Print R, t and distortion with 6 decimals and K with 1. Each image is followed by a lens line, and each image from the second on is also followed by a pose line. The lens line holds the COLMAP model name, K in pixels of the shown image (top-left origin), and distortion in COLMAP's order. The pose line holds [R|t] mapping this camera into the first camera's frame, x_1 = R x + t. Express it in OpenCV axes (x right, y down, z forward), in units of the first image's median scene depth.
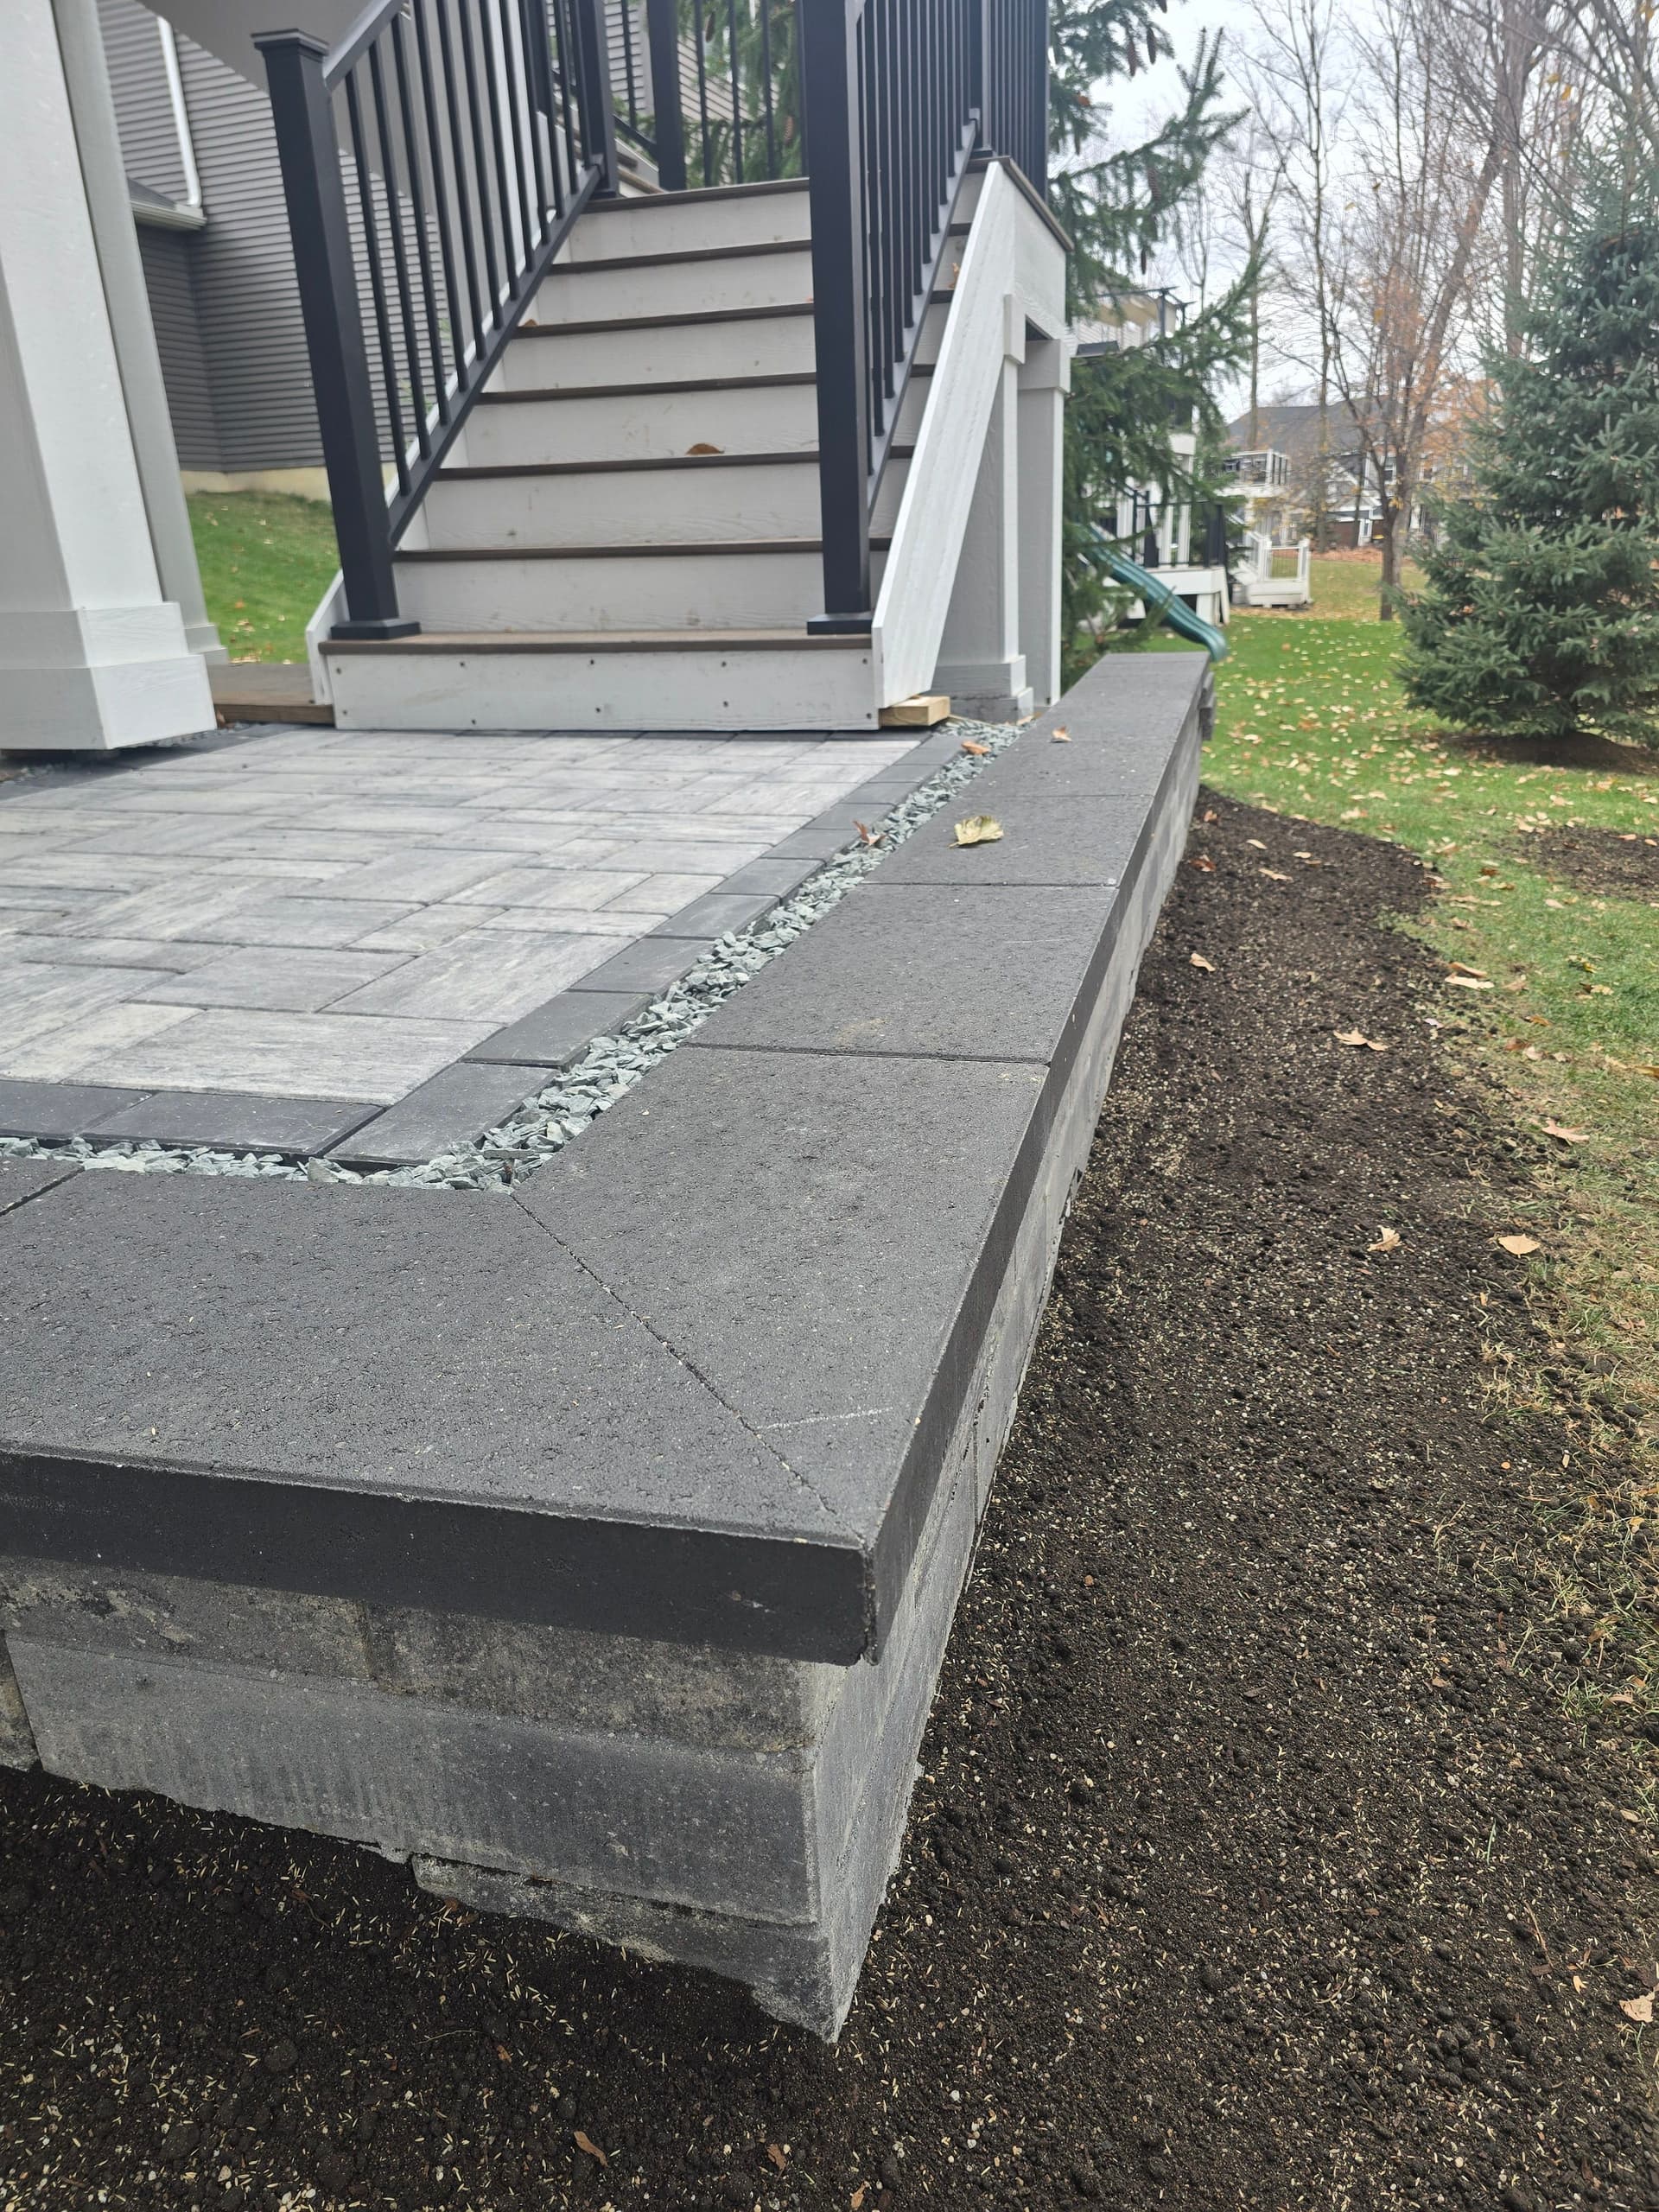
lens RADIAL K [[1488.6, 0, 829.5], [0, 1488.6, 1106.0], [0, 0, 1]] dist [0.053384, -0.049058]
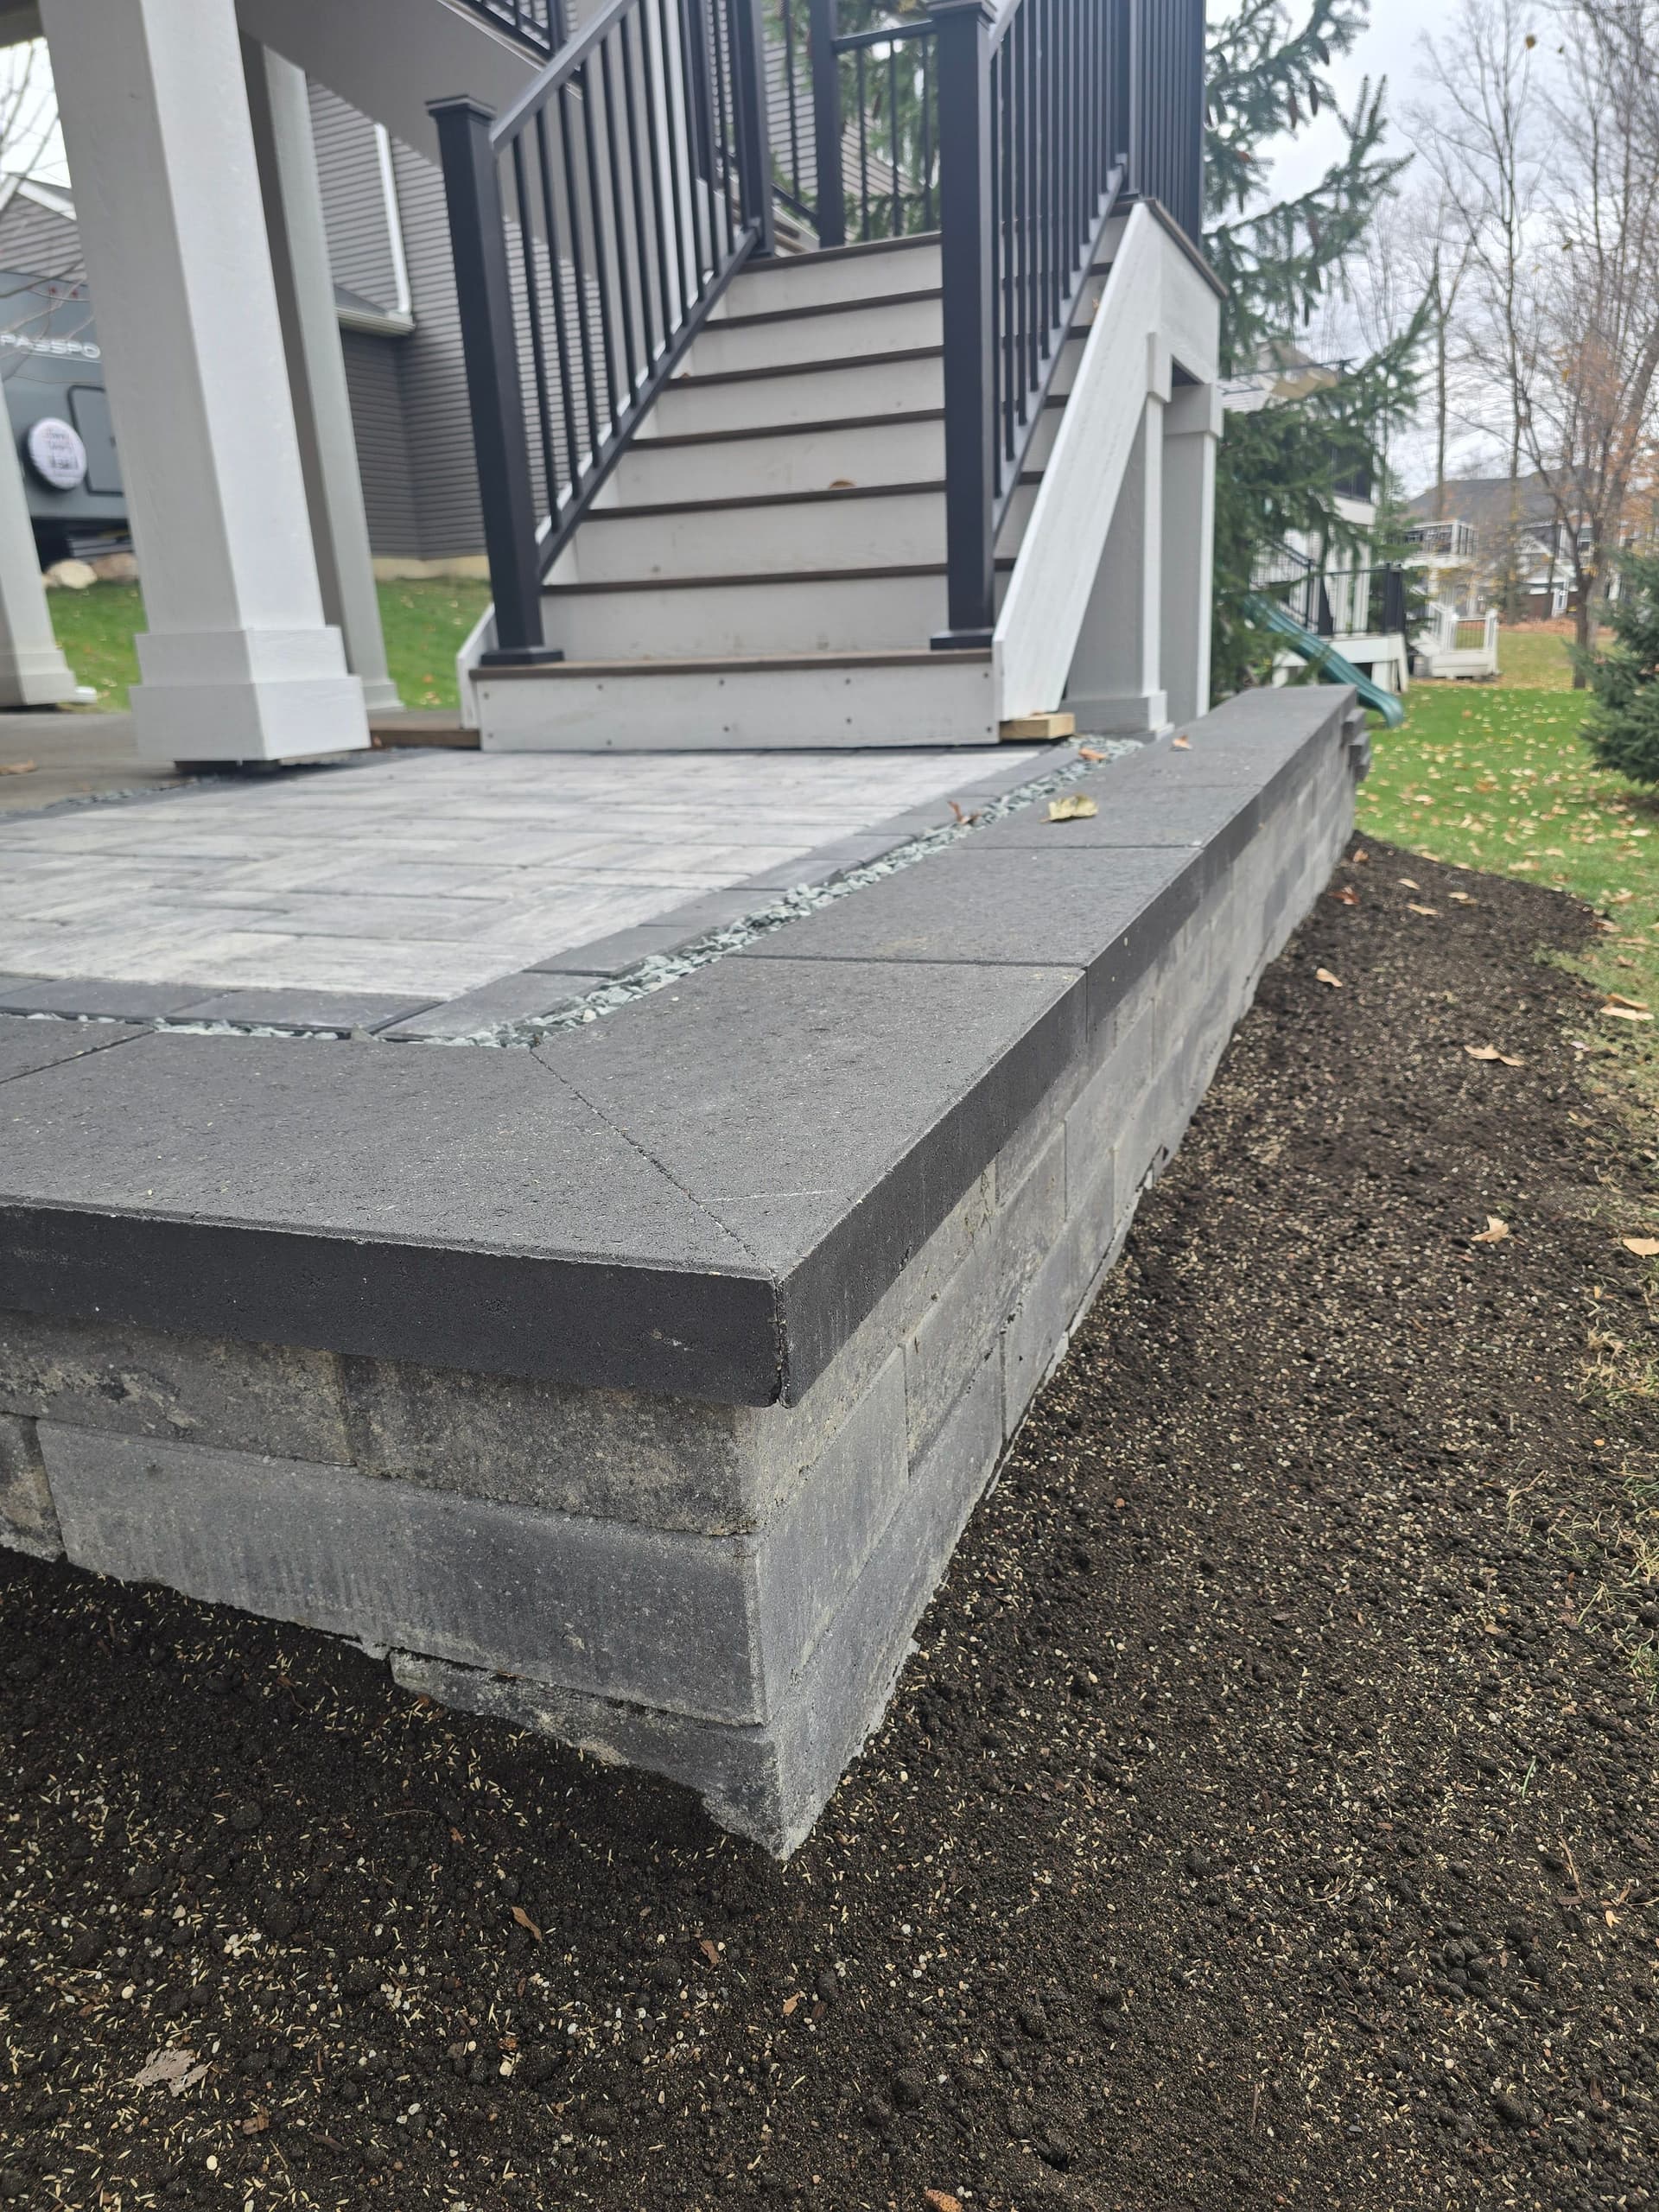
lens RADIAL K [[1491.3, 0, 814.0], [0, 1491.3, 1114.0], [0, 0, 1]] dist [0.053994, -0.053878]
pose [[0.992952, 0.025635, -0.115715, 0.061575], [-0.030849, 0.998577, -0.043500, 0.084669], [0.114436, 0.046763, 0.992329, -0.003019]]
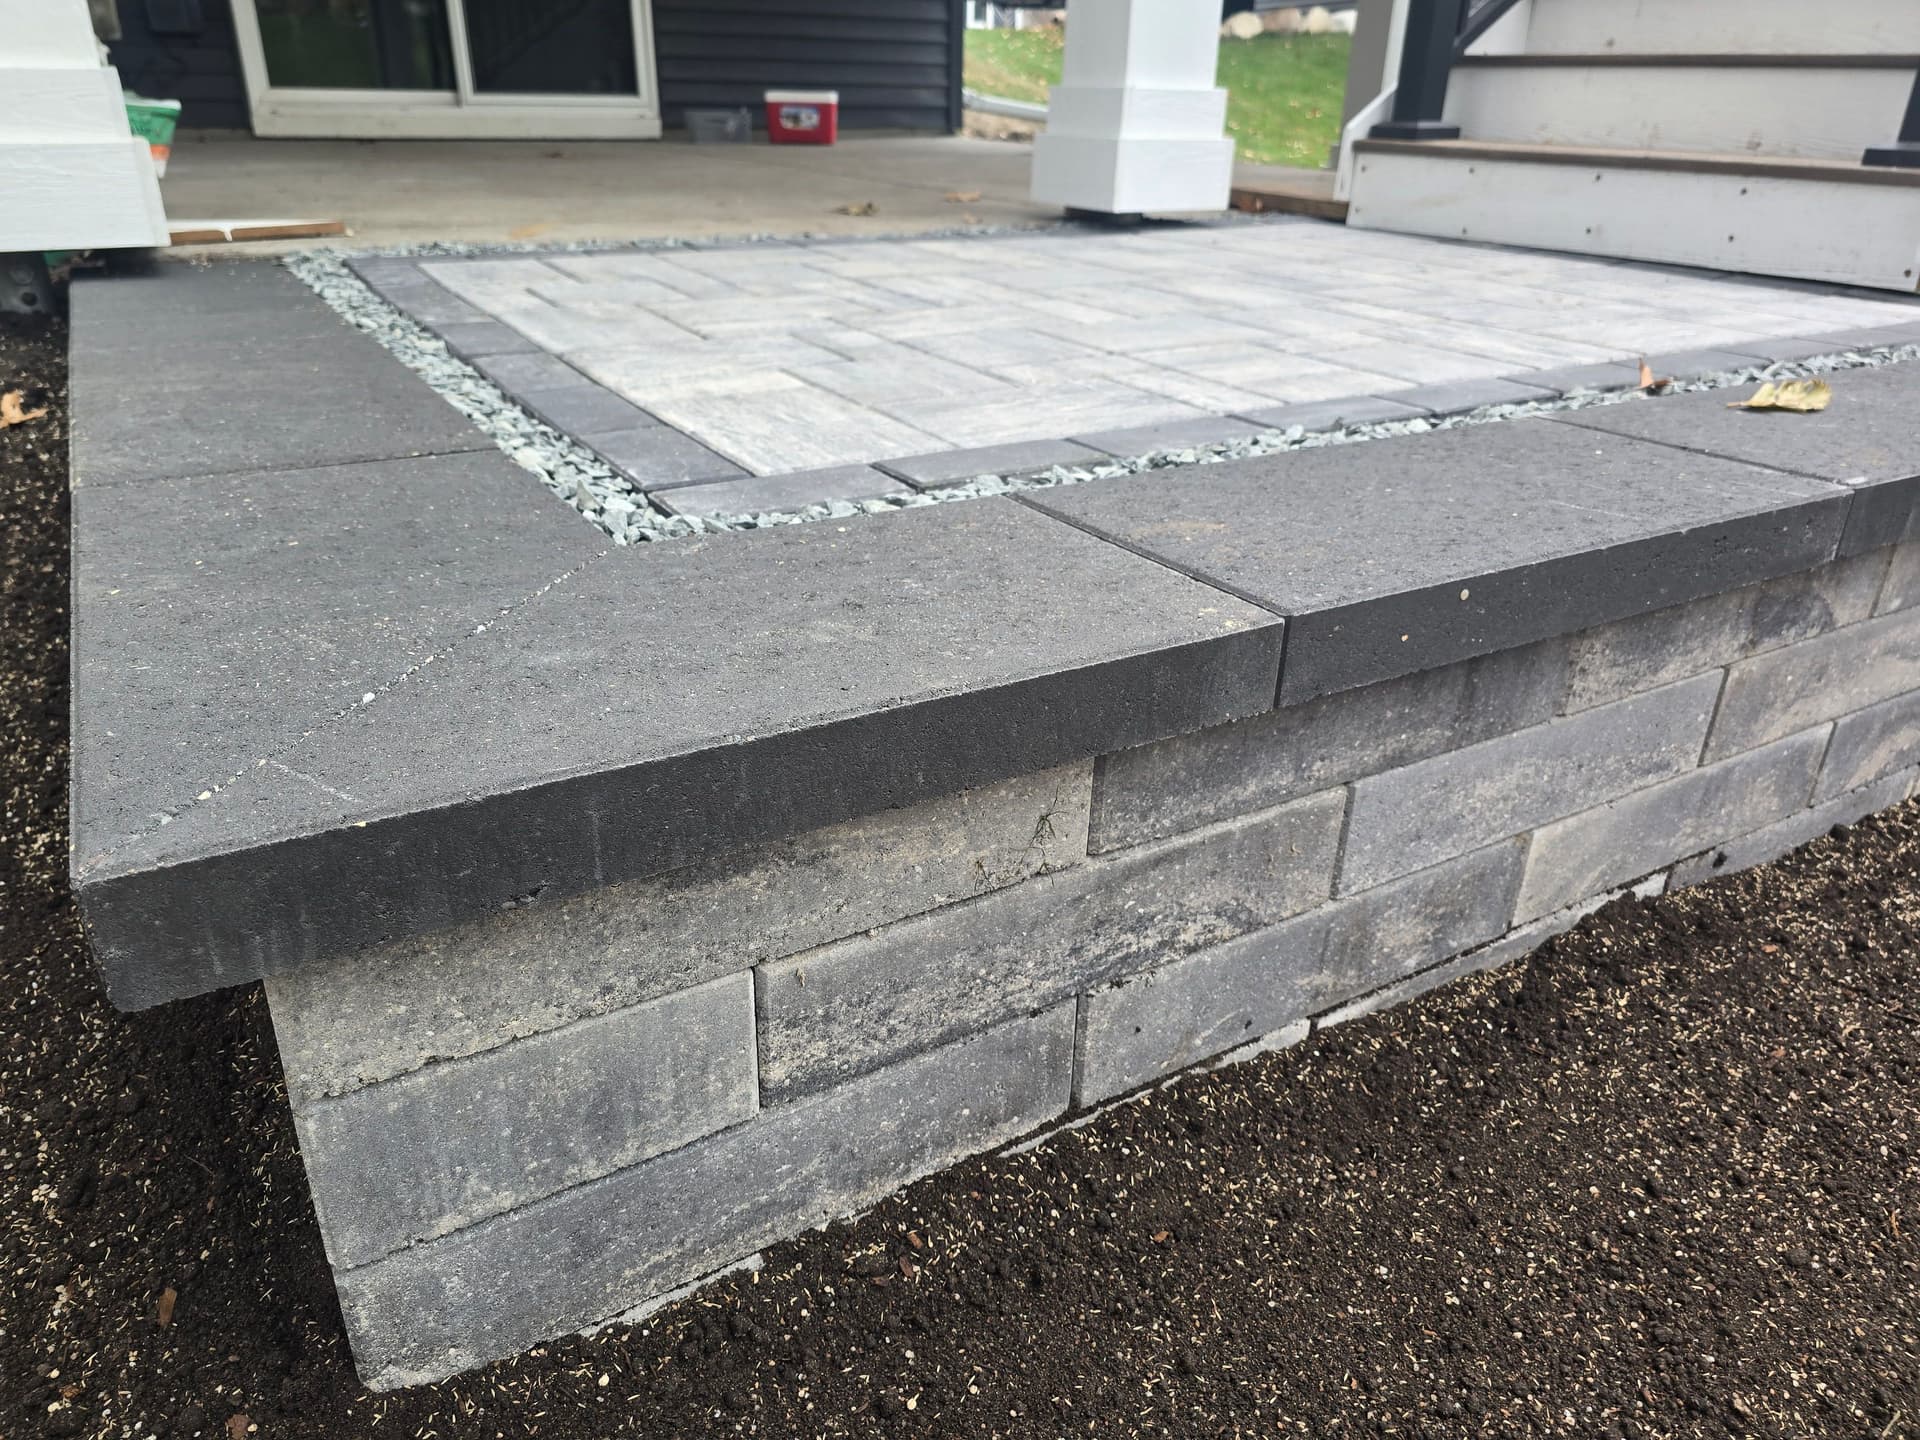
lens RADIAL K [[1294.4, 0, 950.2], [0, 1294.4, 707.5], [0, 0, 1]] dist [0.053994, -0.053878]
pose [[0.711308, 0.341615, -0.614279, 0.326029], [-0.291794, 0.938598, 0.184092, -0.041836], [0.639450, 0.048297, 0.767314, 0.270232]]
